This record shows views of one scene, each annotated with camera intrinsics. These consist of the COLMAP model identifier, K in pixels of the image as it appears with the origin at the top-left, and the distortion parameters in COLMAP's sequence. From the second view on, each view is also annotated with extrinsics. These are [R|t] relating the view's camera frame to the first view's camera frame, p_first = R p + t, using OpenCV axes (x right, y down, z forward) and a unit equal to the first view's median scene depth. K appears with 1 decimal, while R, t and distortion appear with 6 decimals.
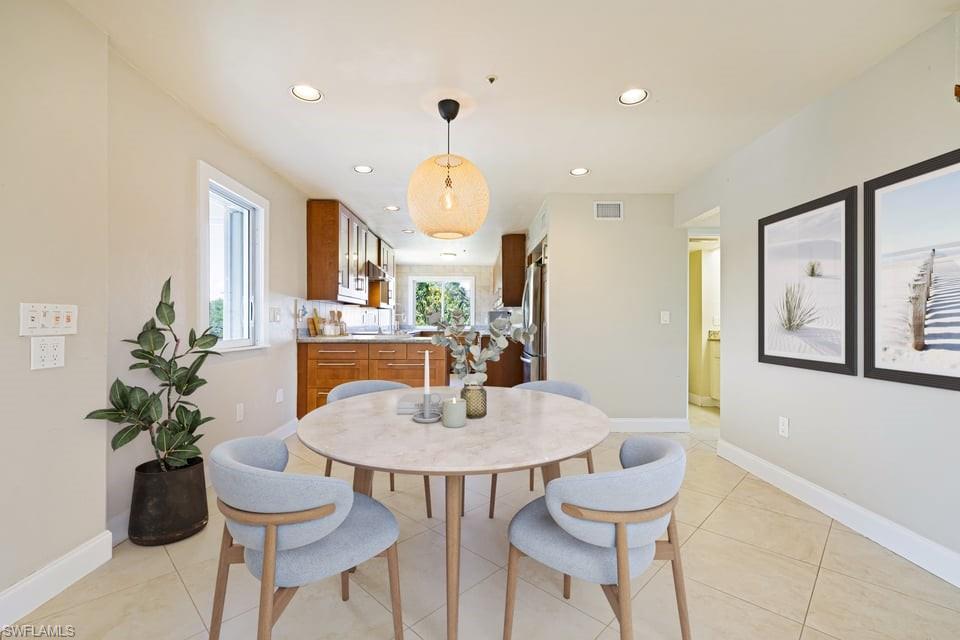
lens RADIAL K [[418.1, 0, 482.9], [0, 418.1, 320.3], [0, 0, 1]] dist [-0.000088, -0.000413]
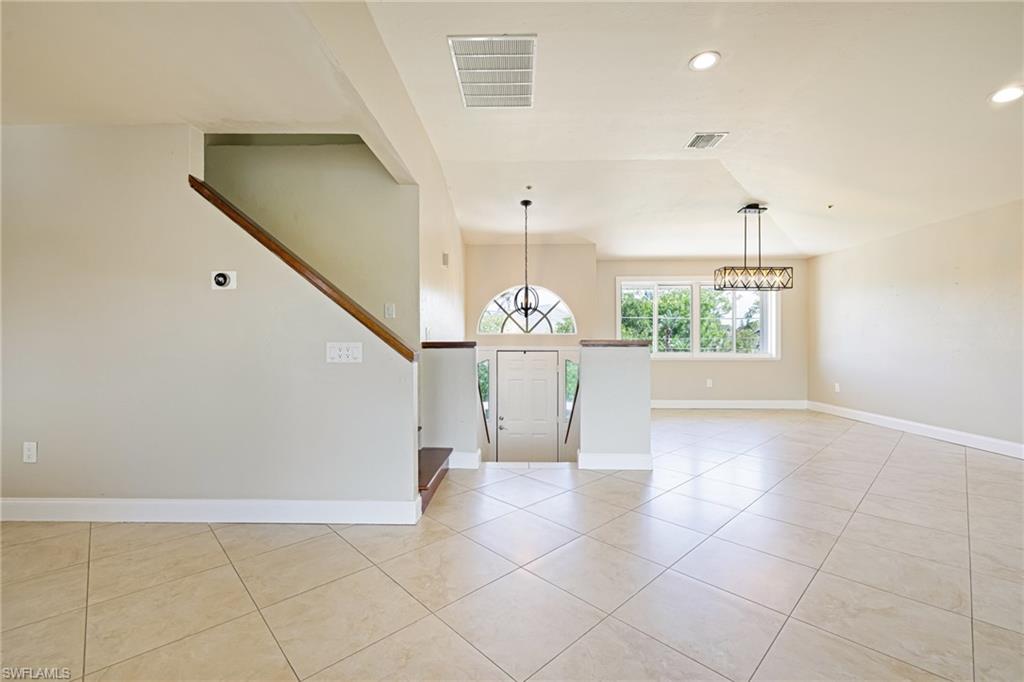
lens RADIAL K [[446.0, 0, 513.5], [0, 446.0, 337.5], [0, 0, 1]] dist [-0.000088, -0.000413]
pose [[0.049370, 0.005758, 0.998764, -0.226118], [-0.004183, 0.999976, -0.005558, 0.001539], [-0.998772, -0.003903, 0.049393, -0.123802]]
